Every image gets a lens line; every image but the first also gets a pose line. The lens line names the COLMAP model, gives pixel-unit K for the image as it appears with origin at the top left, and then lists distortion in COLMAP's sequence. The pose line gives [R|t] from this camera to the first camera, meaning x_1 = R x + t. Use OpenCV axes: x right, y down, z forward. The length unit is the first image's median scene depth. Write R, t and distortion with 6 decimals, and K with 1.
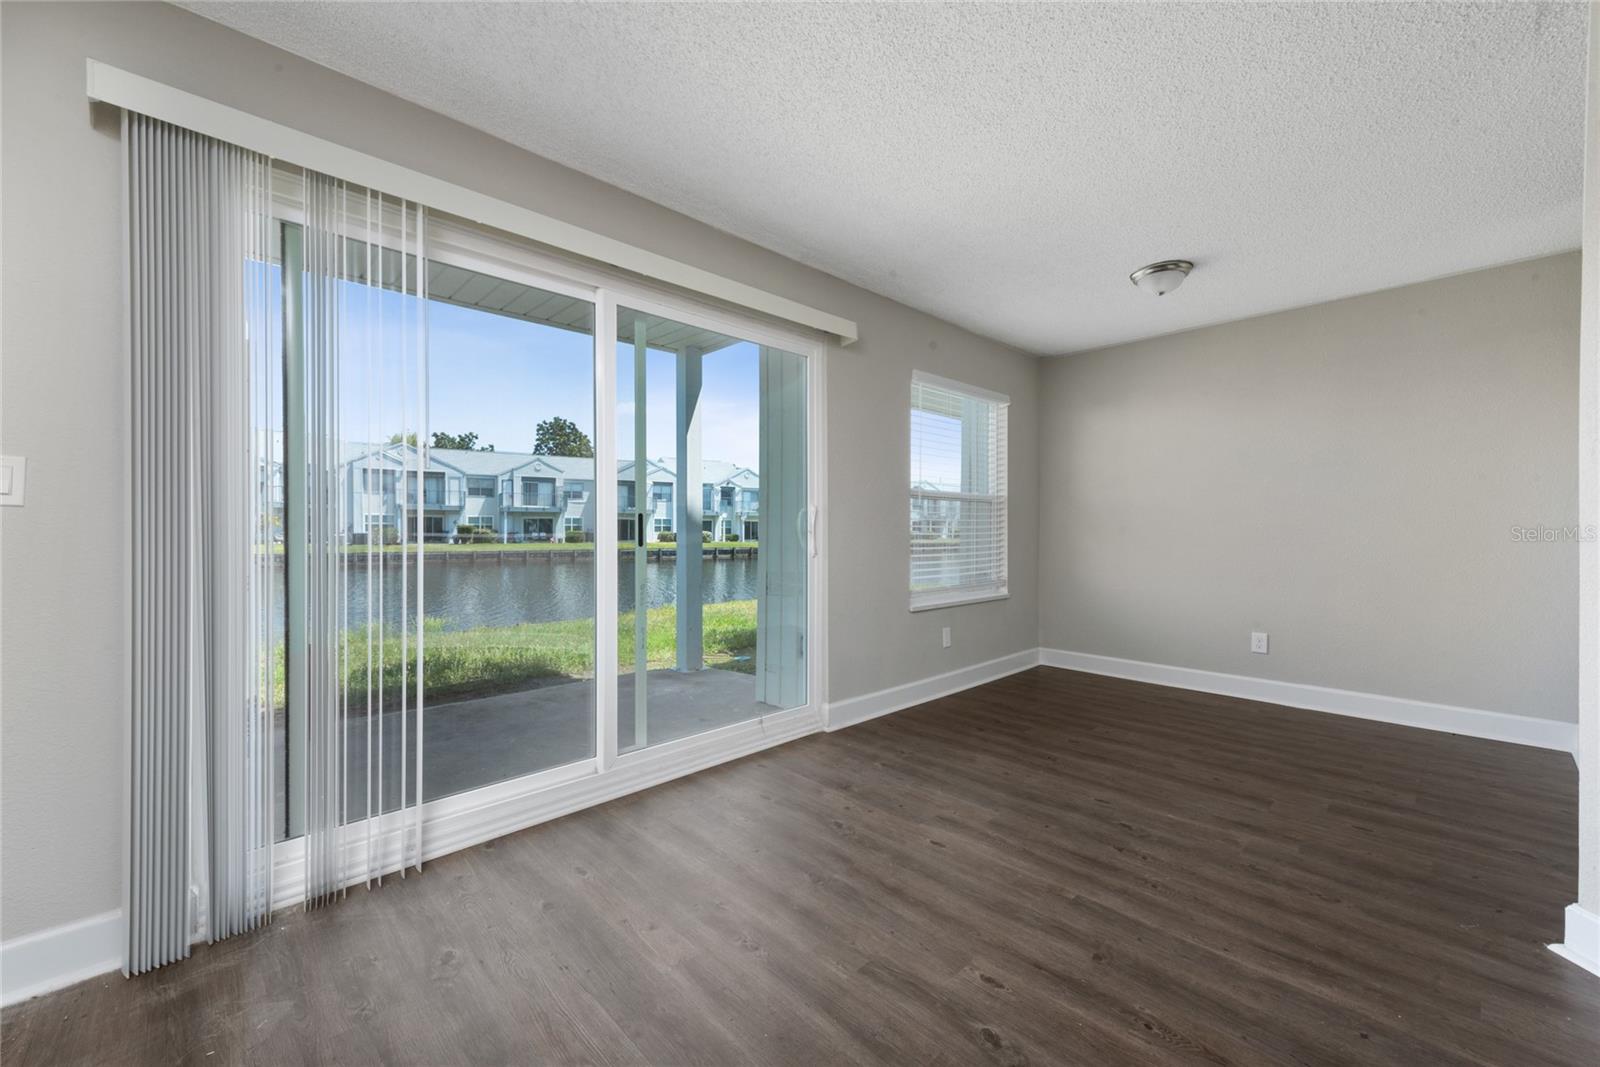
lens RADIAL K [[633.8, 0, 800.0], [0, 633.8, 533.5], [0, 0, 1]] dist [0.006431, -0.000386]
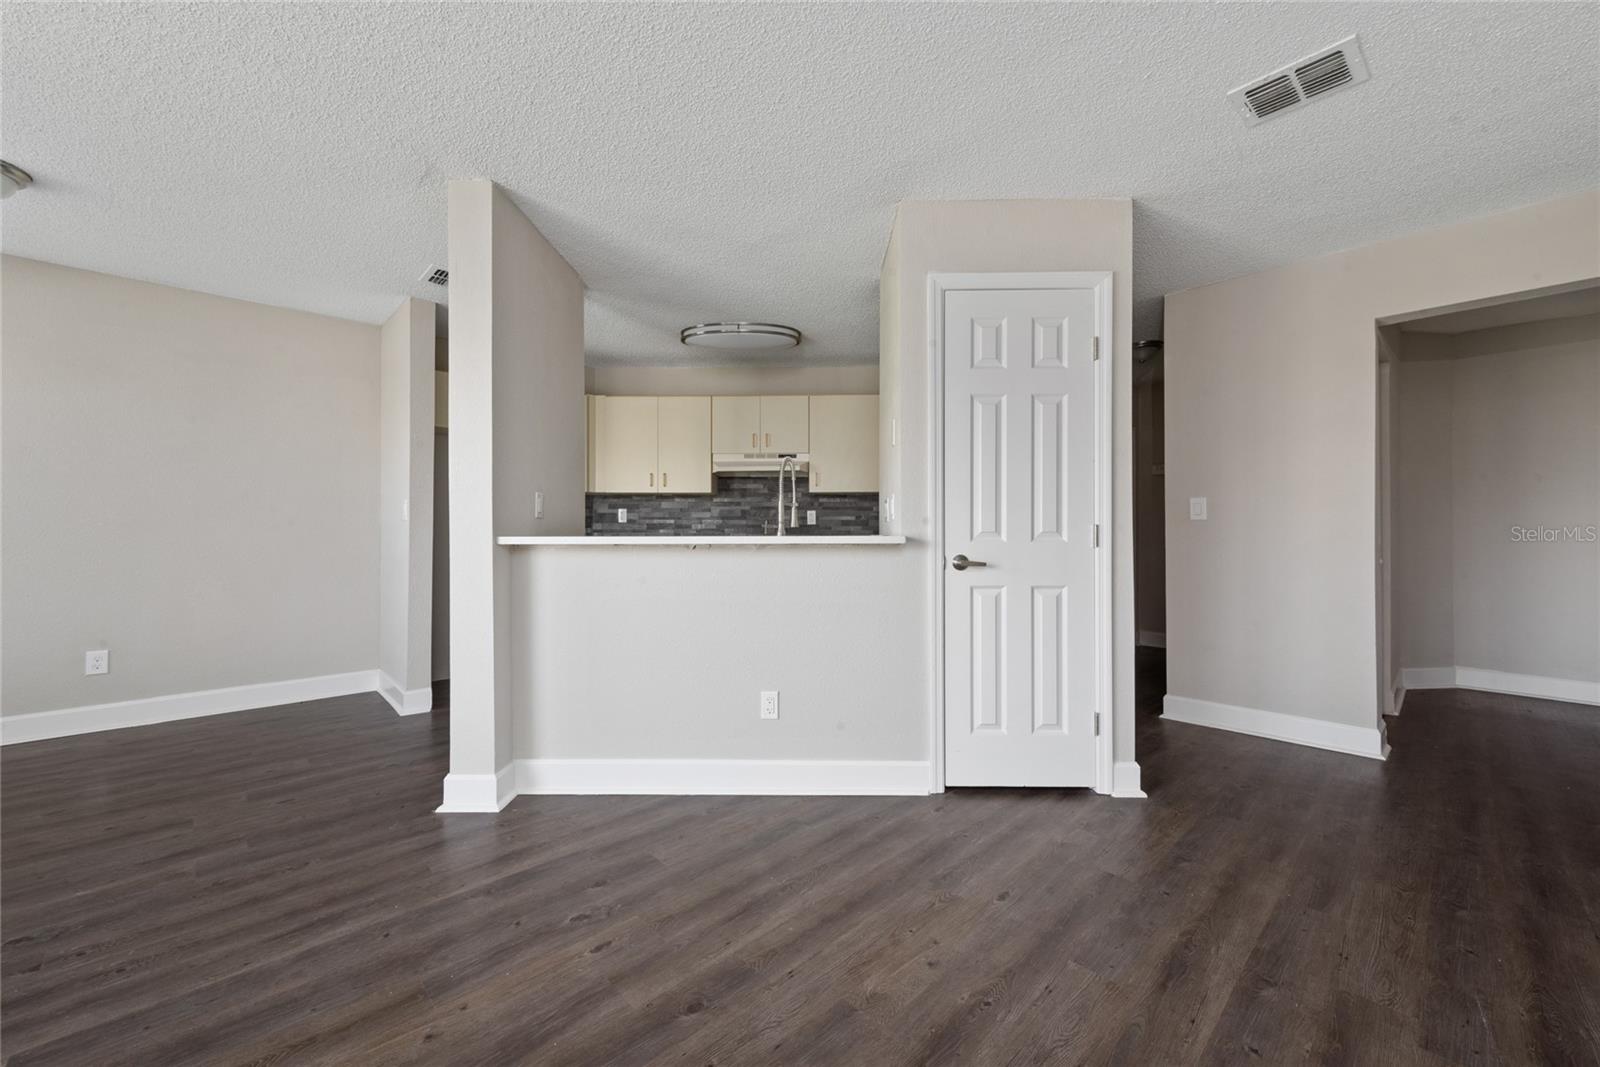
lens RADIAL K [[626.7, 0, 802.7], [0, 626.7, 535.1], [0, 0, 1]] dist [0.007482, -0.000527]
pose [[-0.000394, -0.010849, 0.999941, -0.167516], [0.005098, 0.999928, 0.010851, -0.002502], [-0.999987, 0.005102, -0.000339, 0.089634]]
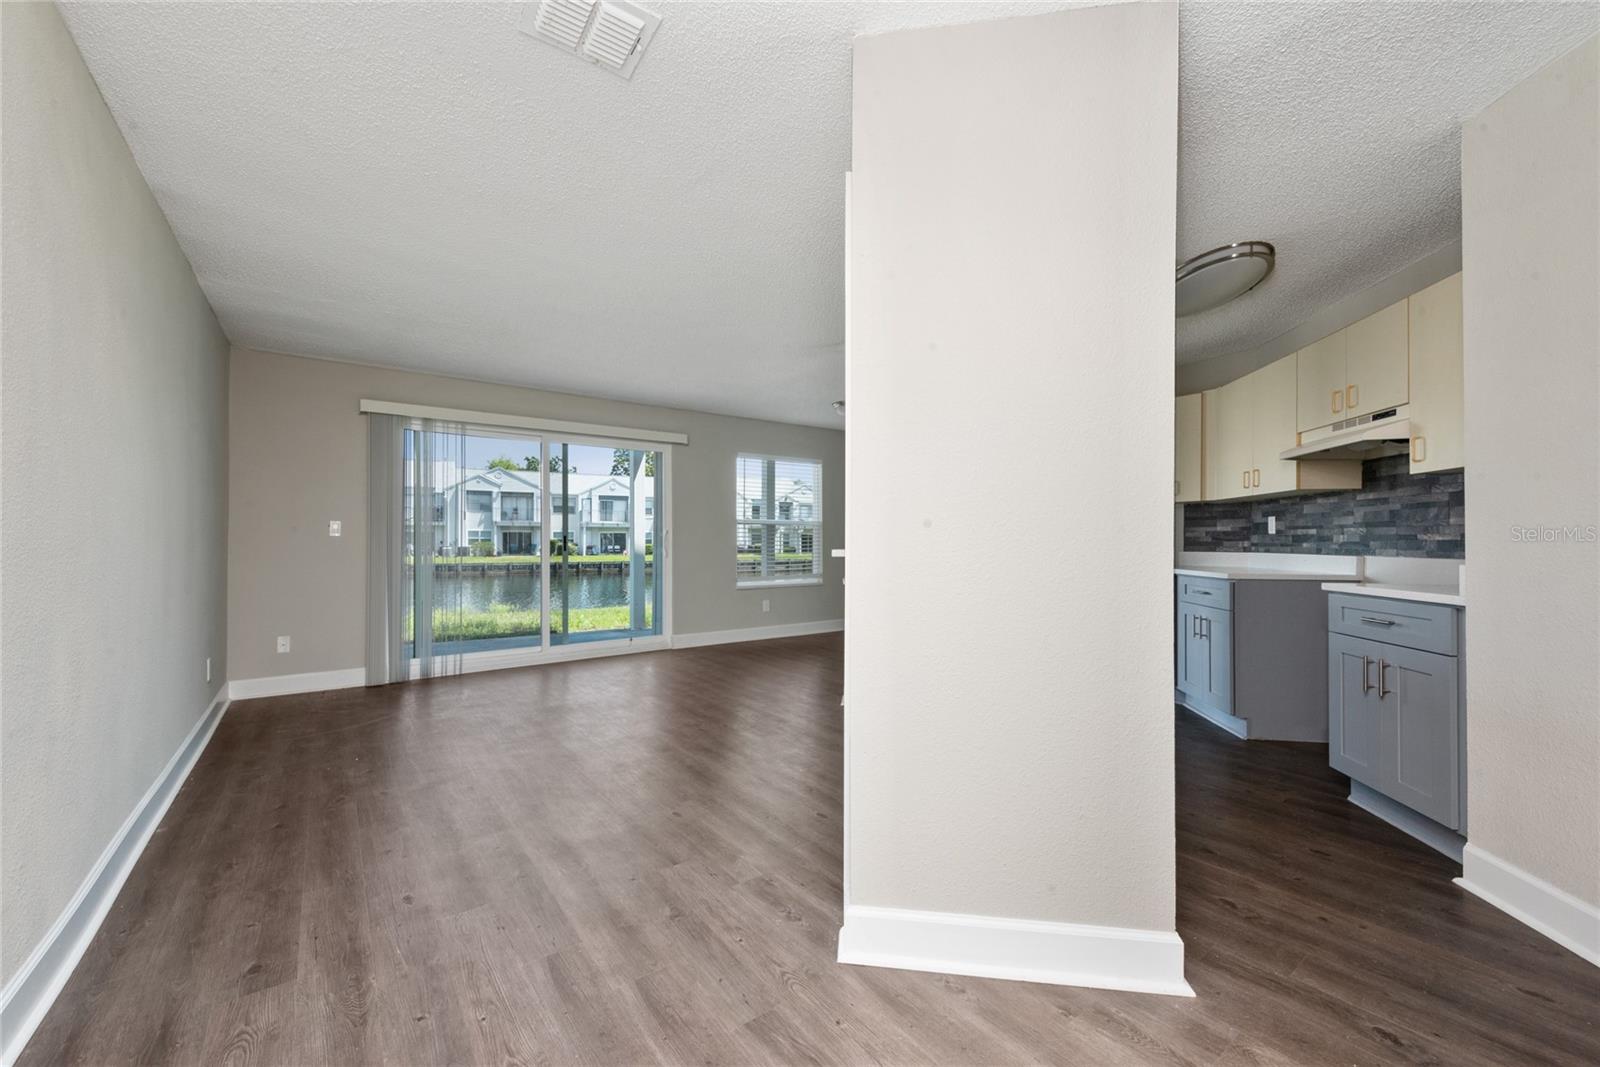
lens RADIAL K [[635.7, 0, 801.2], [0, 635.7, 537.7], [0, 0, 1]] dist [0.012128, -0.000239]
pose [[0.992567, -0.003958, -0.121639, 0.791192], [0.002354, 0.999908, -0.013327, 0.004063], [0.121680, 0.012942, 0.992485, -1.018910]]
